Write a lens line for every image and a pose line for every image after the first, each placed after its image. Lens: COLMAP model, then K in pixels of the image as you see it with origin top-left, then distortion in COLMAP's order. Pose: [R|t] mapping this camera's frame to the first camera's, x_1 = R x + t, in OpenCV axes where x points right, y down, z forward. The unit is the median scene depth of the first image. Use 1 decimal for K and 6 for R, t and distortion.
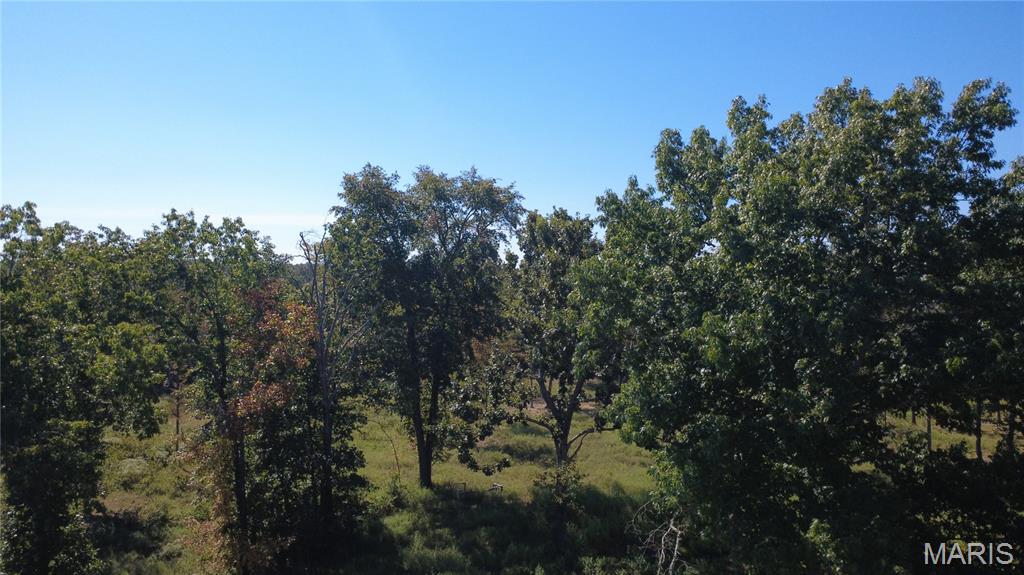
lens RADIAL K [[739.2, 0, 514.1], [0, 739.2, 285.8], [0, 0, 1]] dist [0.001198, -0.011082]
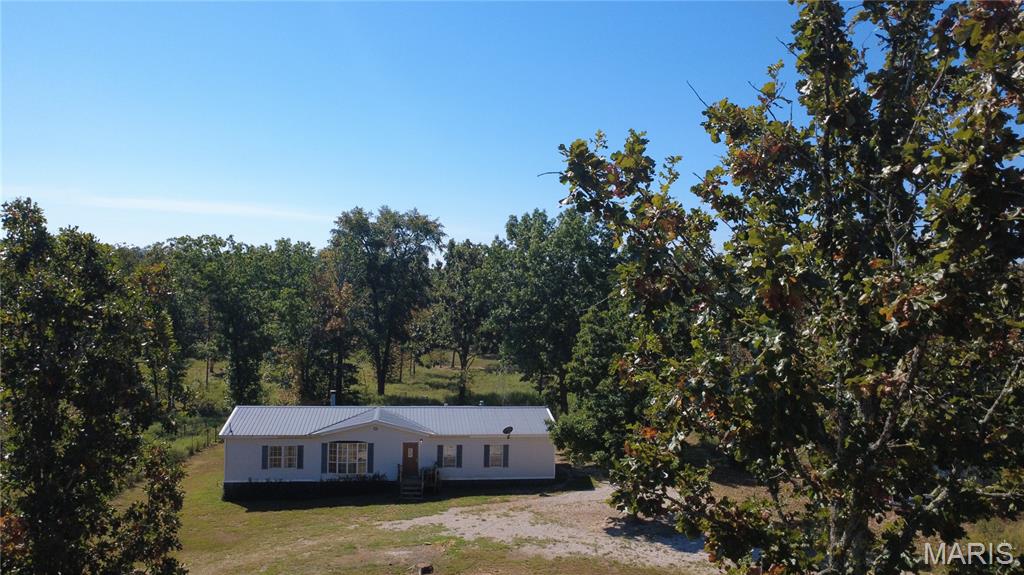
lens RADIAL K [[739.2, 0, 512.4], [0, 739.2, 285.2], [0, 0, 1]] dist [0.001198, -0.011082]
pose [[0.990986, 0.028711, 0.130855, -0.055615], [-0.029029, 0.999578, 0.000522, 0.008457], [-0.130785, -0.004316, 0.991401, -0.767726]]
